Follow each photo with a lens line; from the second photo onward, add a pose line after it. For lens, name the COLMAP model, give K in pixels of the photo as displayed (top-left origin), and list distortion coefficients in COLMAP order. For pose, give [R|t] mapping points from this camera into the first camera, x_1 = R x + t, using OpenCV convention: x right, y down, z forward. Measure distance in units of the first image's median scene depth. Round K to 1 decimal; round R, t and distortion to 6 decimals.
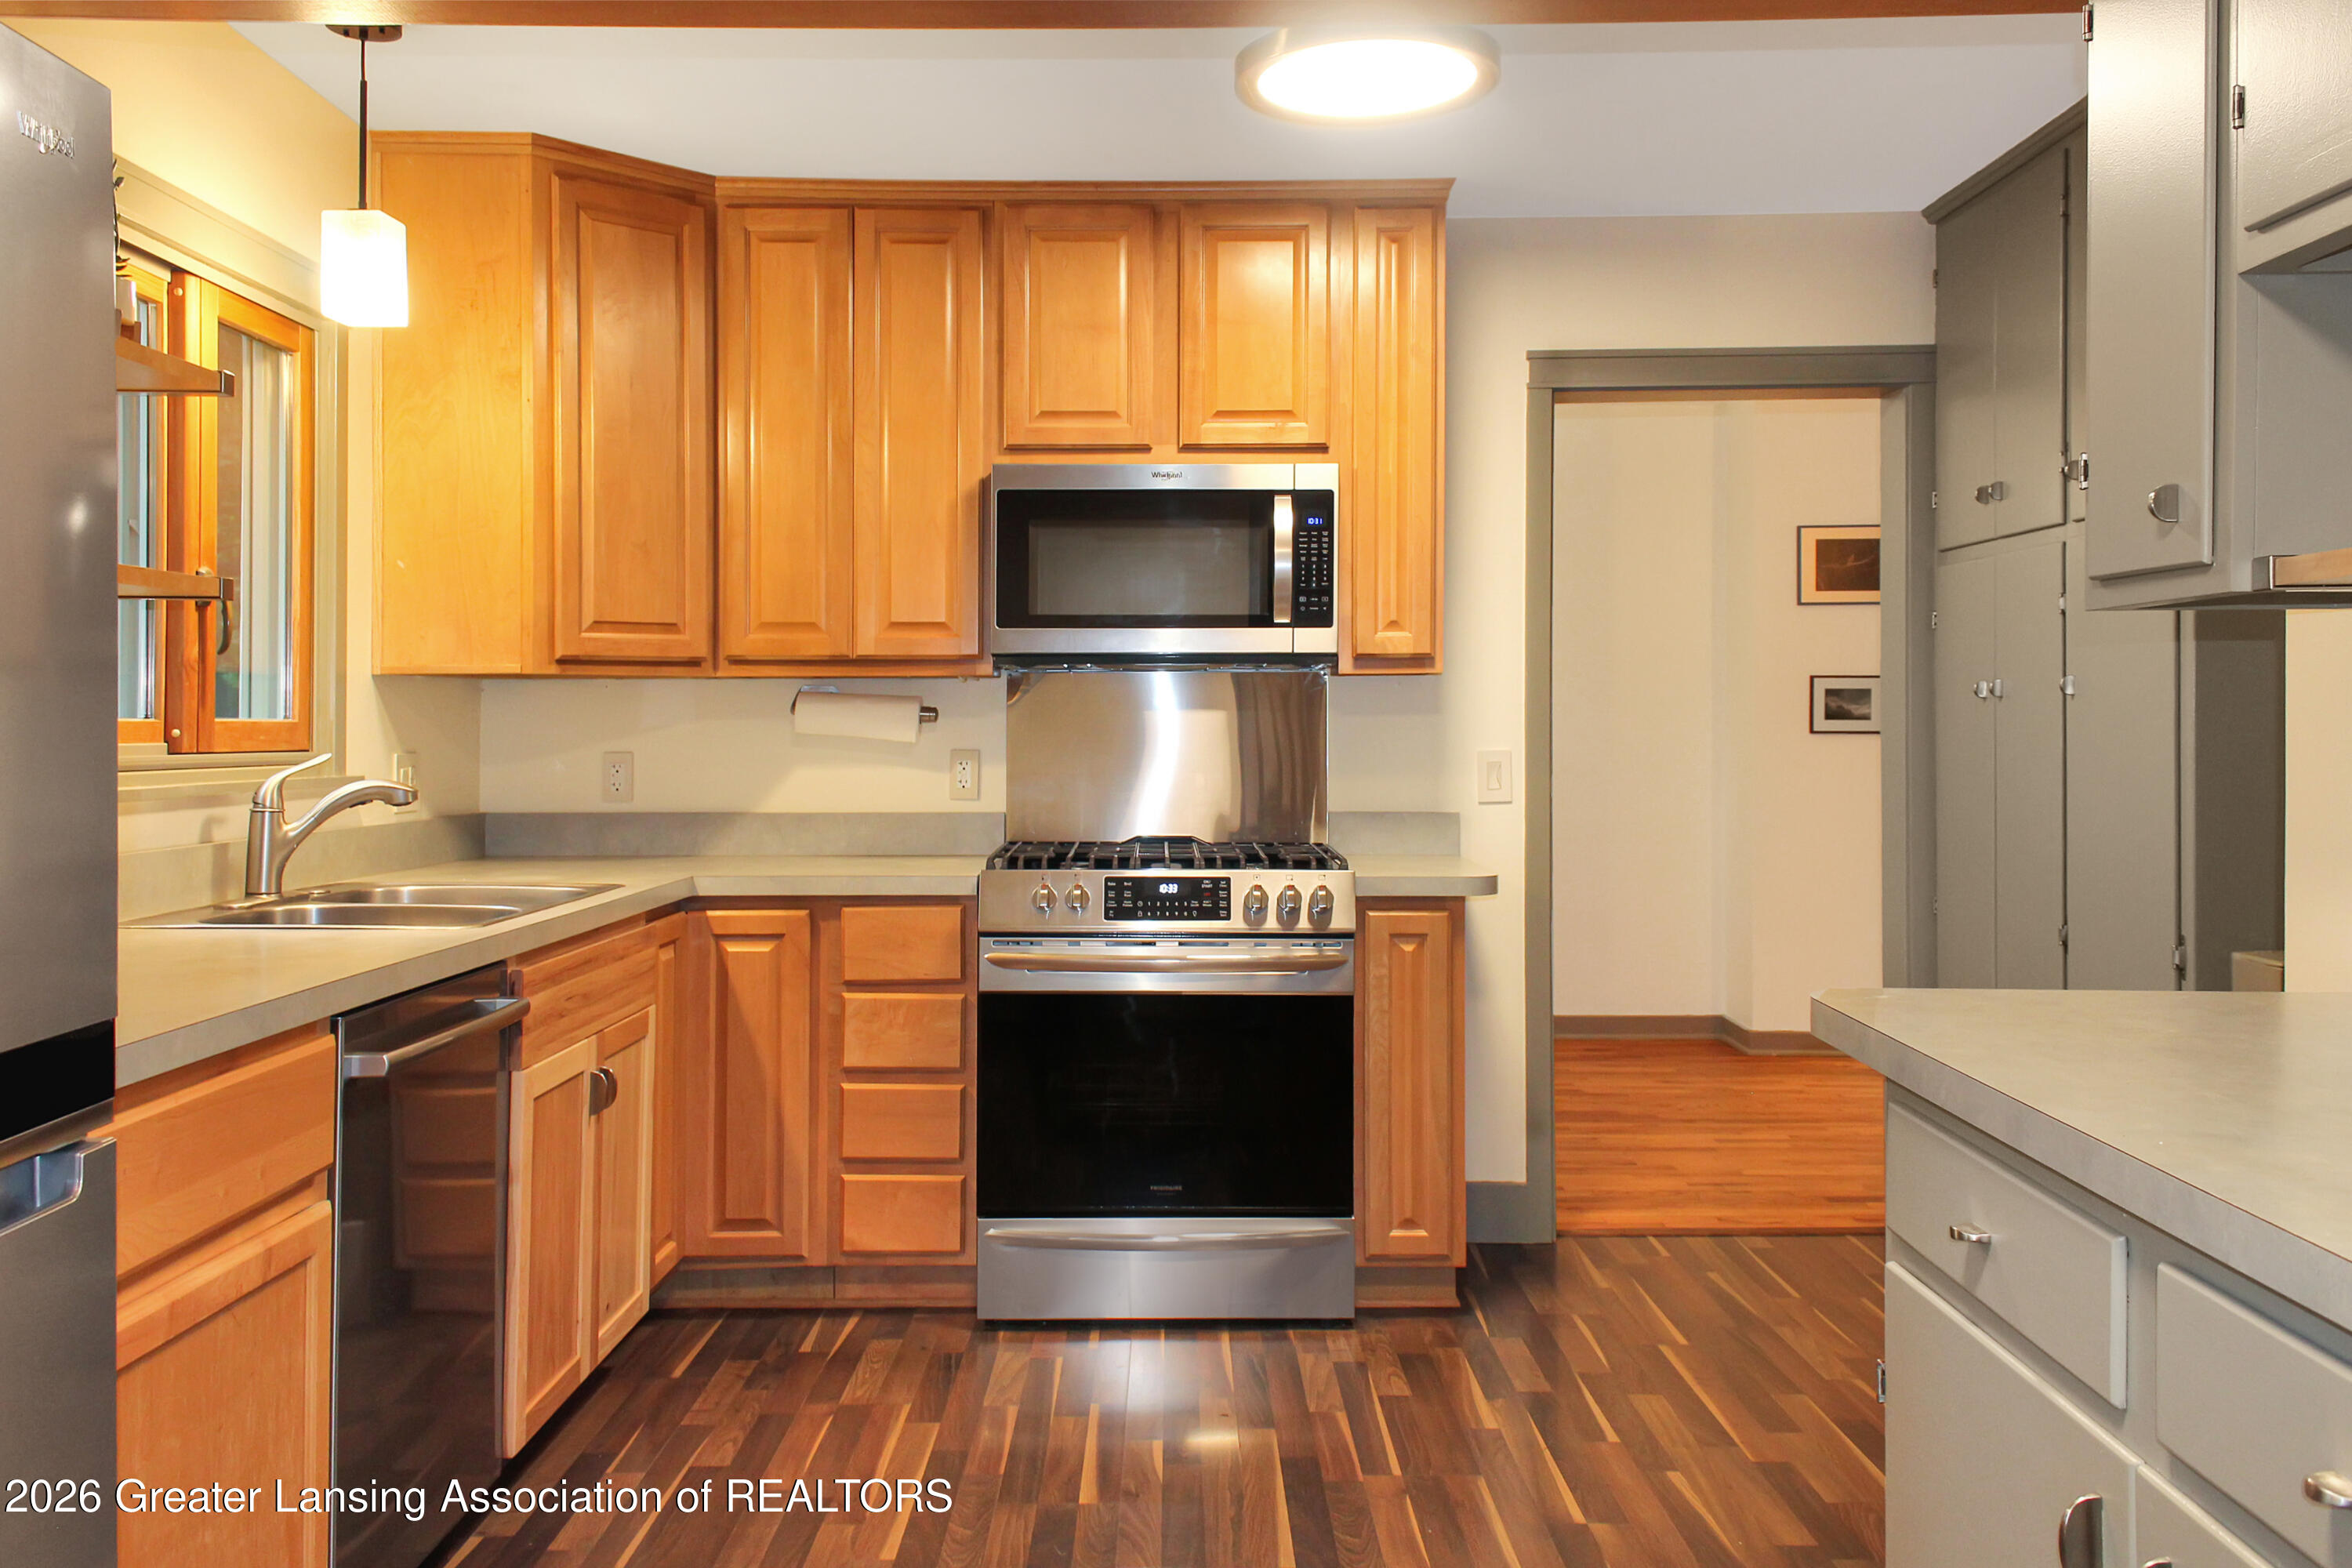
lens RADIAL K [[1977.3, 0, 1182.1], [0, 1977.3, 696.7], [0, 0, 1]] dist [0.057548, -0.000680]
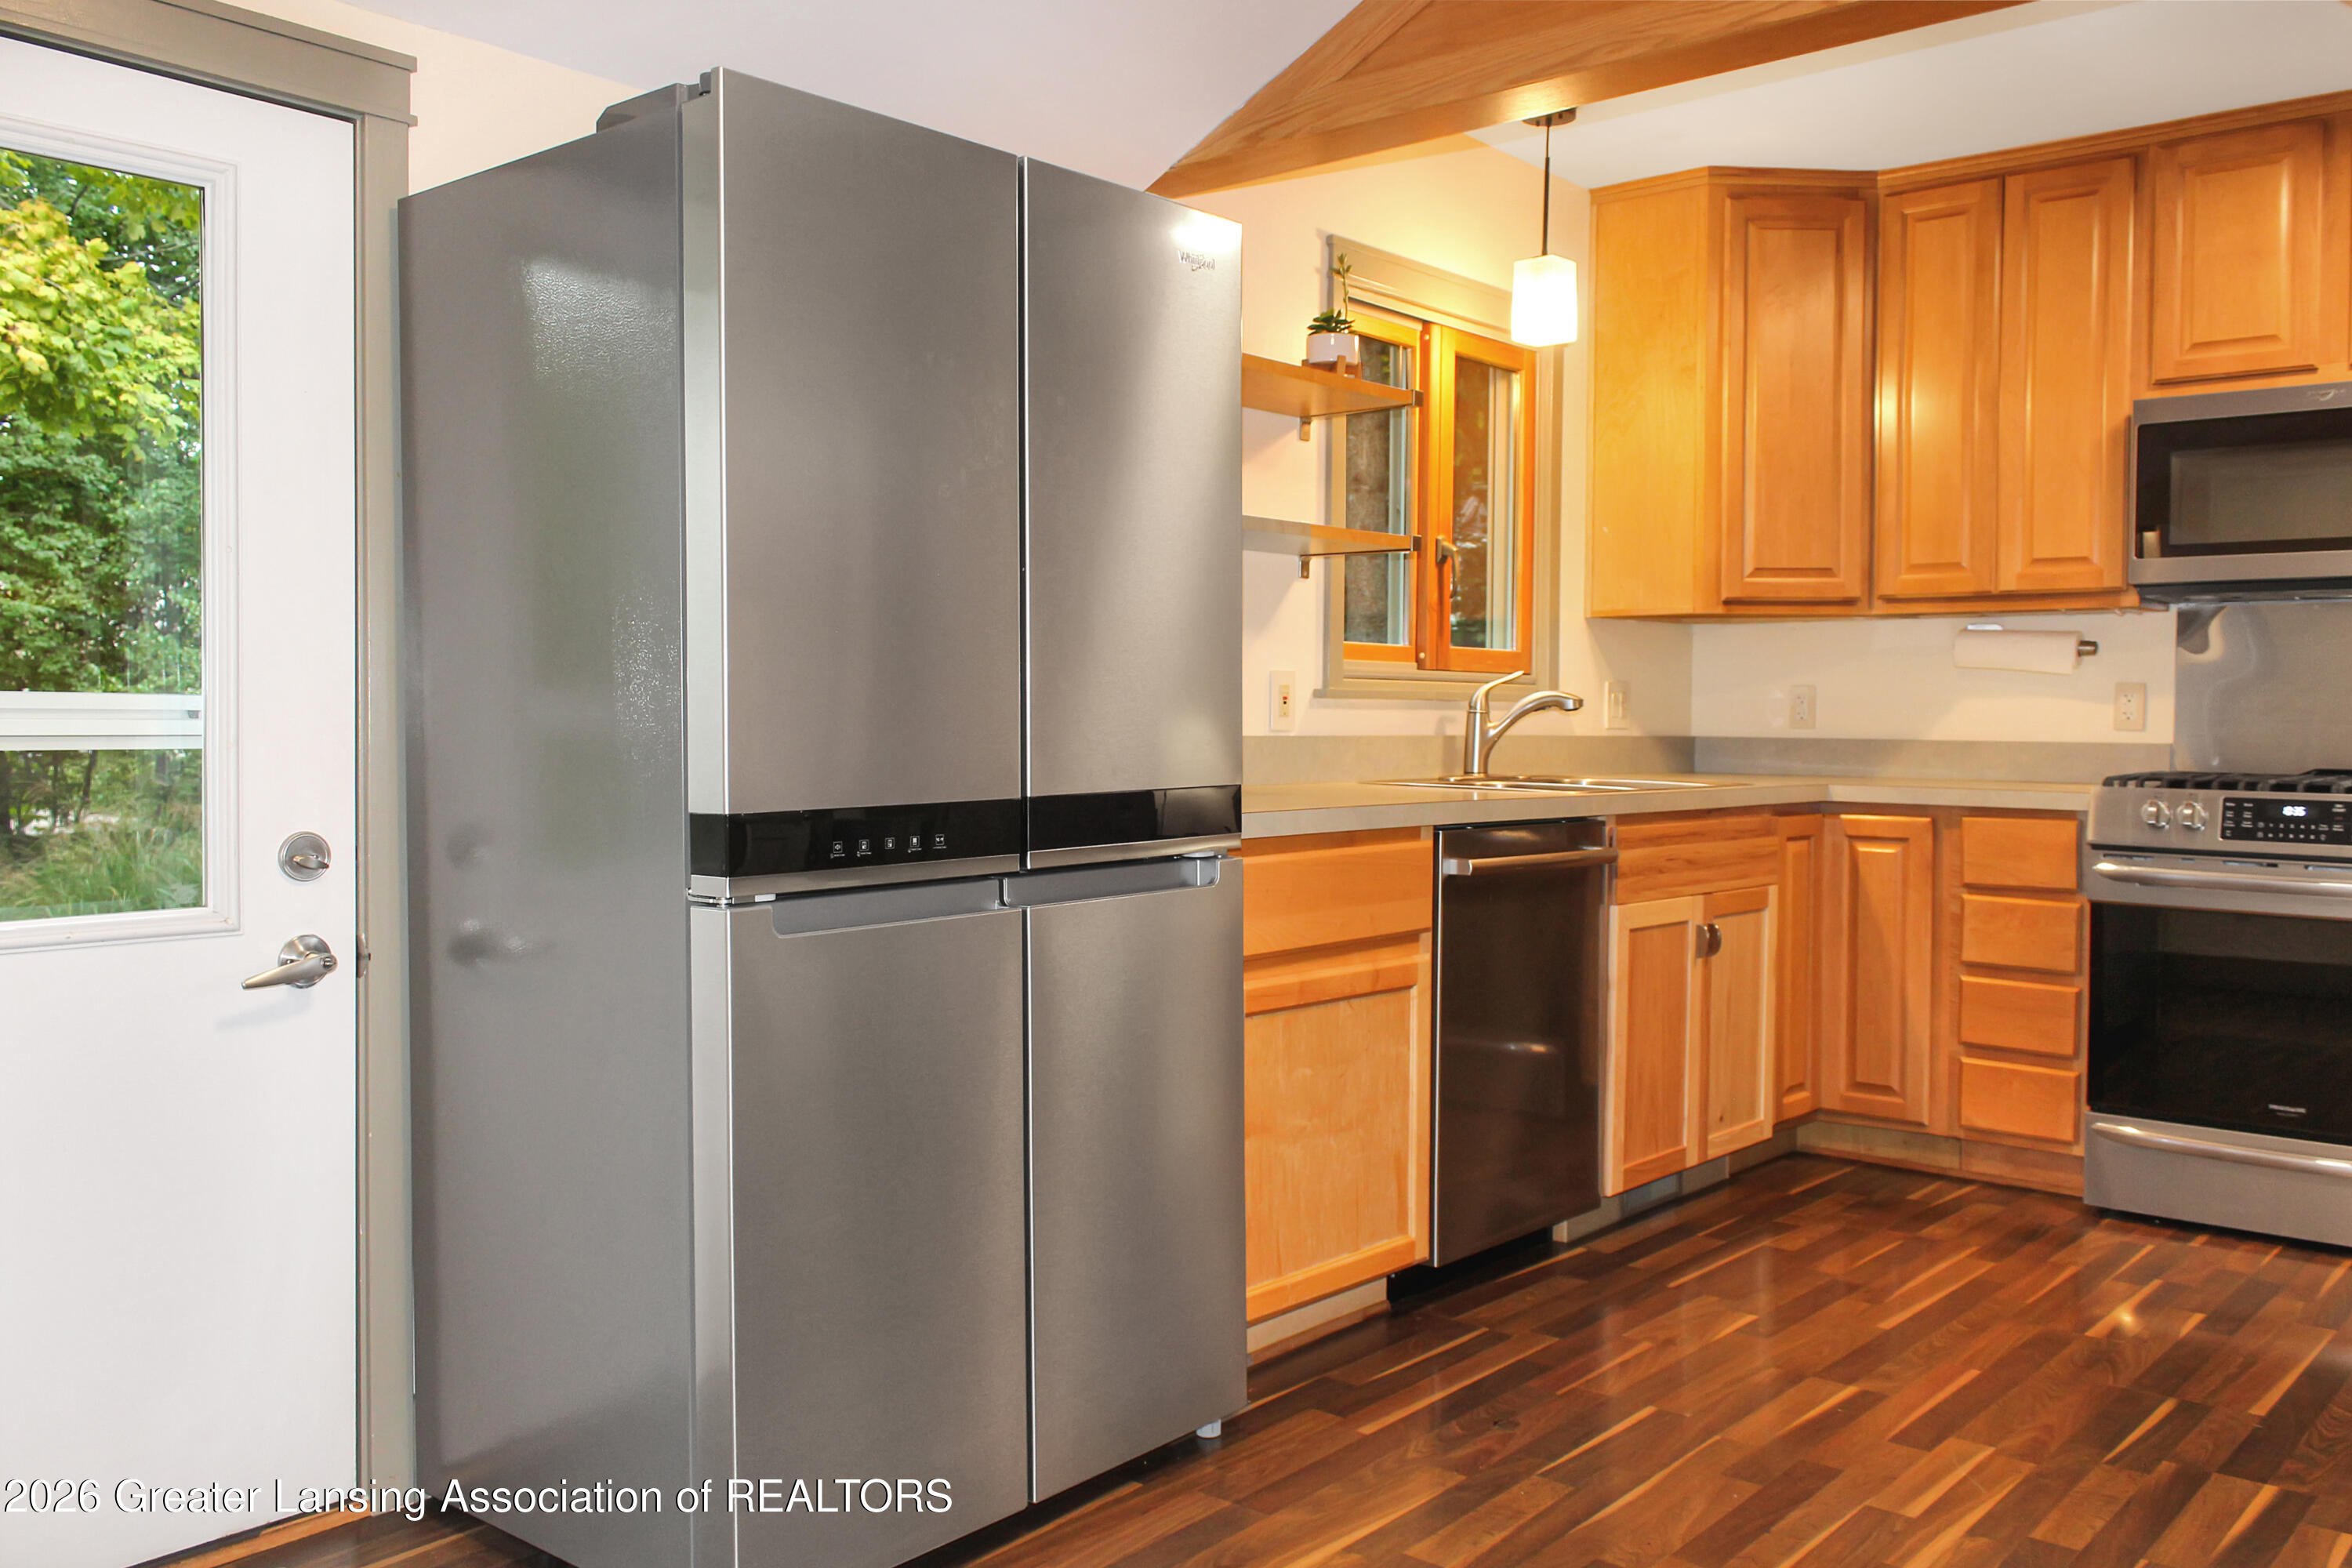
lens RADIAL K [[1949.4, 0, 1171.4], [0, 1949.4, 733.7], [0, 0, 1]] dist [0.008686, -0.001566]
pose [[0.753806, 0.012056, -0.656987, 0.210589], [0.002441, 0.999773, 0.021147, 0.035547], [0.657093, -0.017545, 0.753605, -0.109403]]
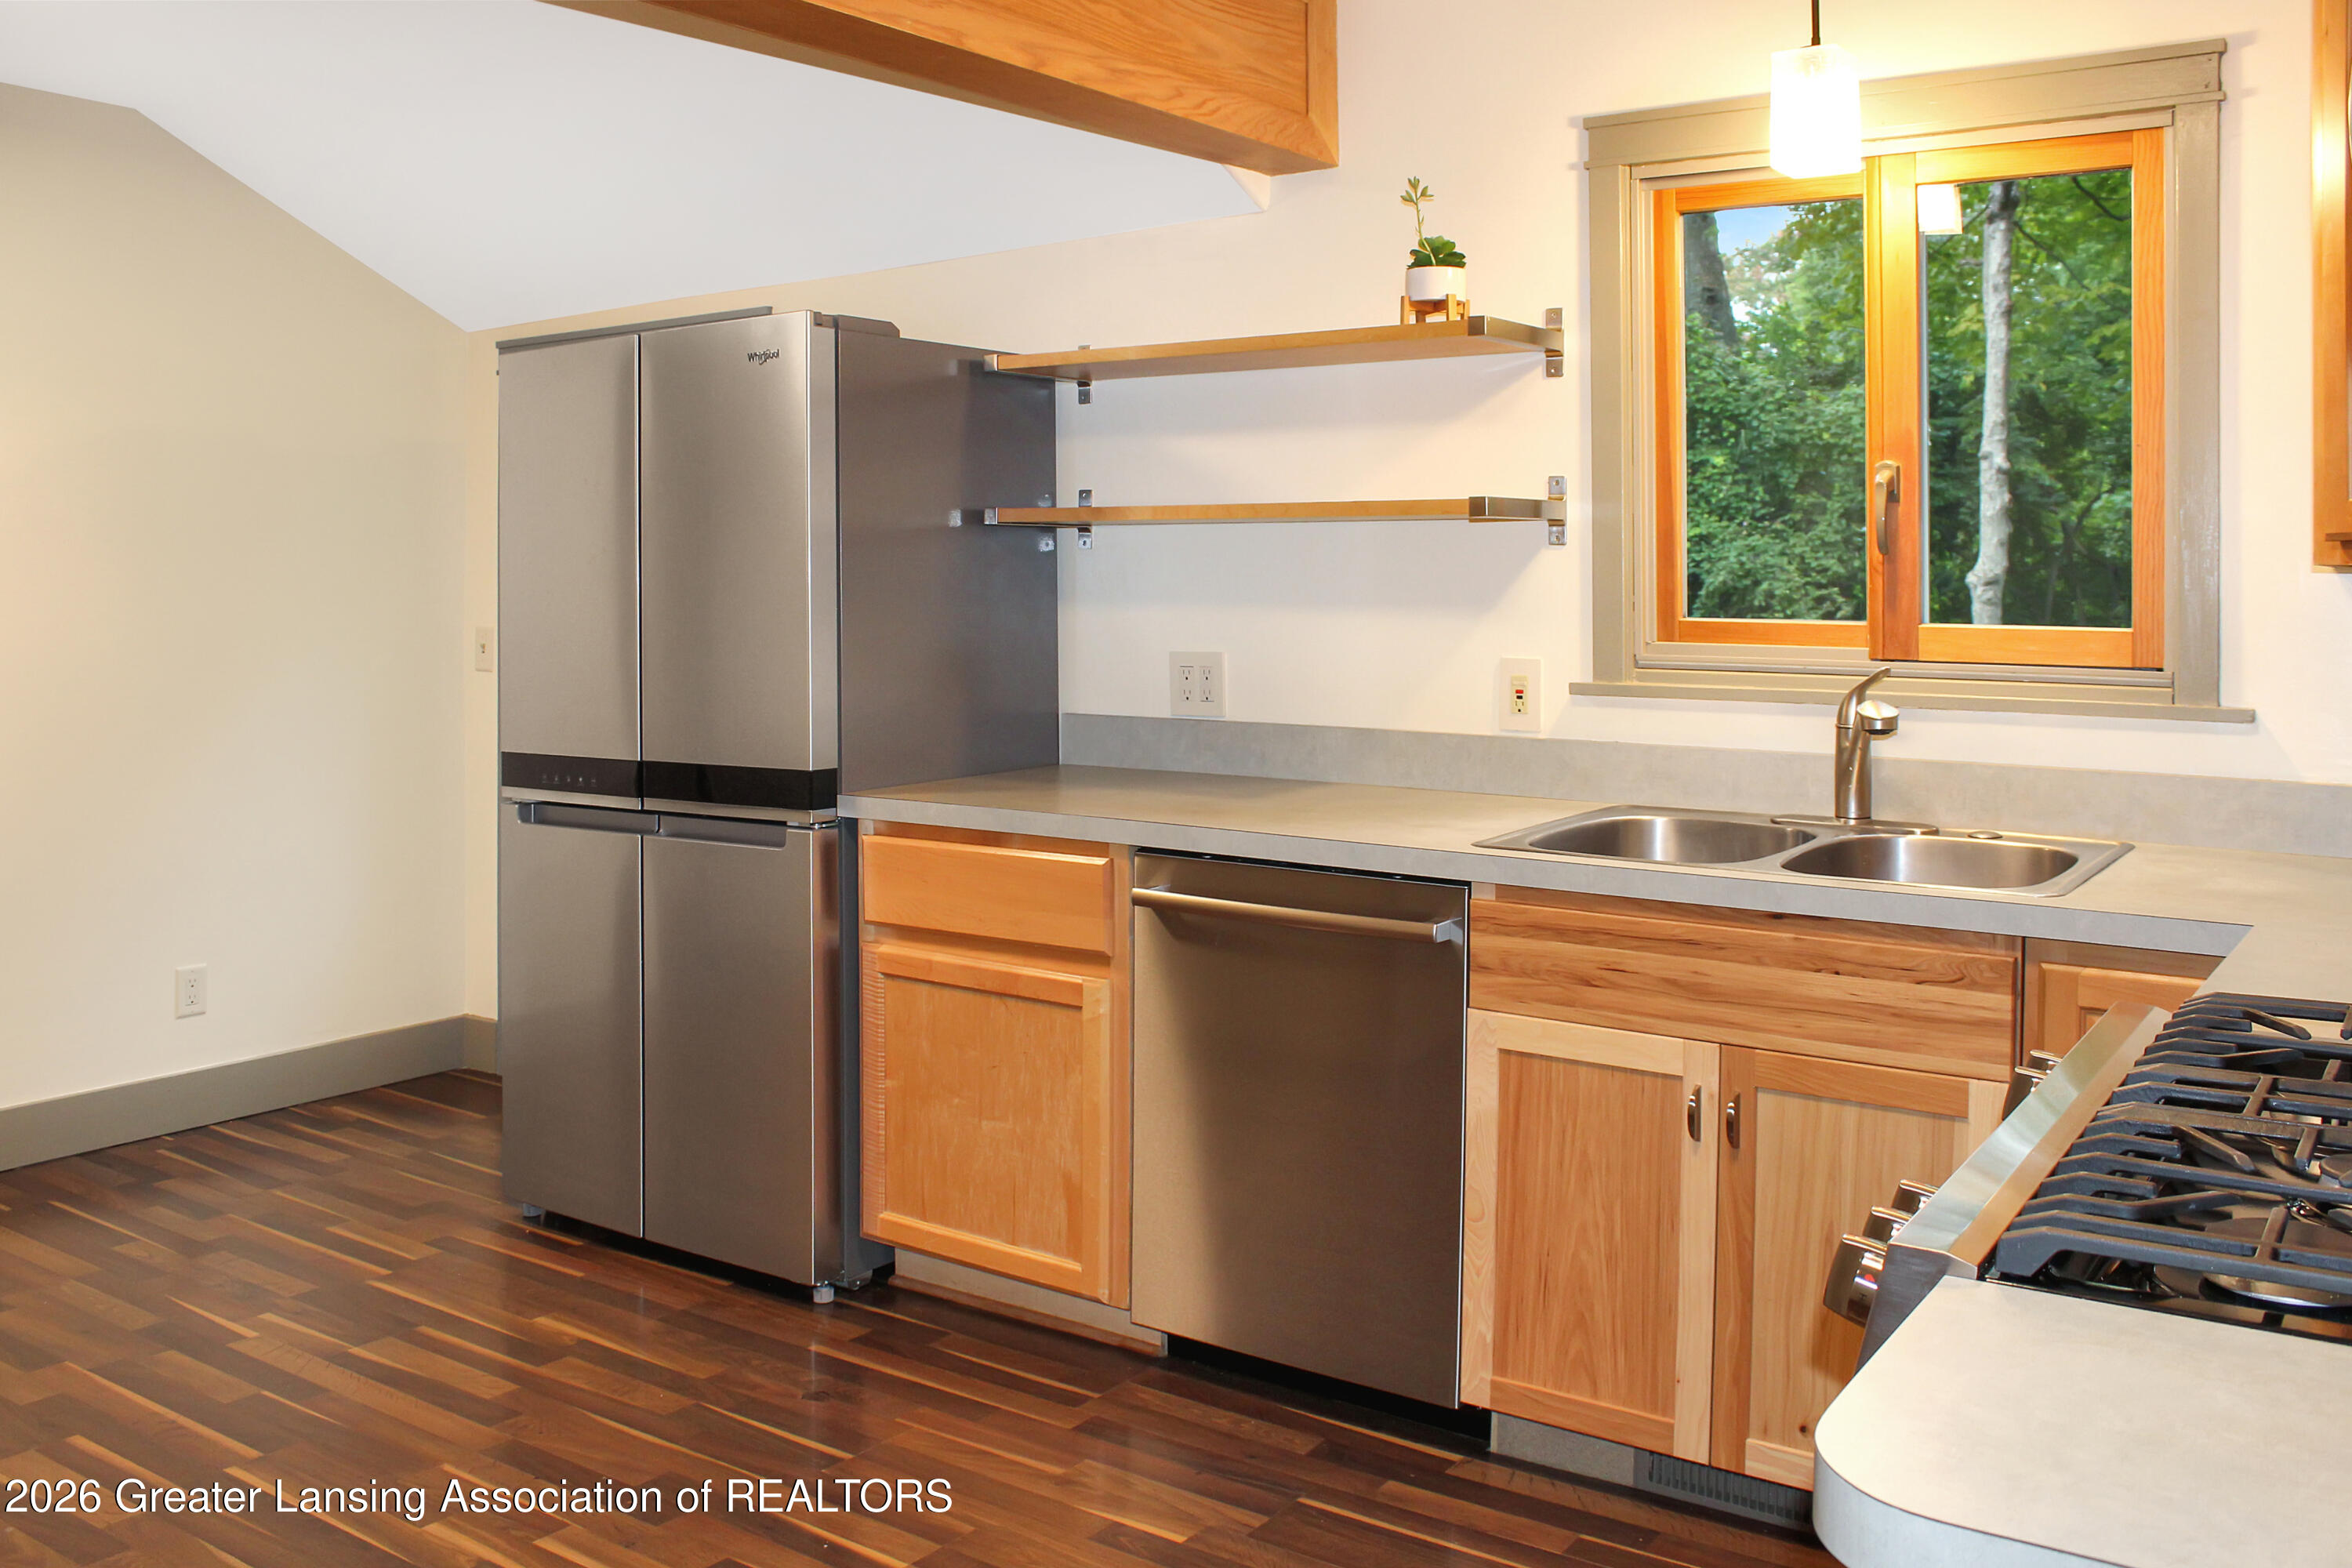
lens RADIAL K [[1982.0, 0, 1220.8], [0, 1982.0, 614.8], [0, 0, 1]] dist [-0.103511, -0.000341]
pose [[-0.569108, 0.012167, -0.822173, 0.360875], [0.007703, 0.999926, 0.009466, -0.004102], [0.822227, -0.000946, -0.569159, 1.067018]]
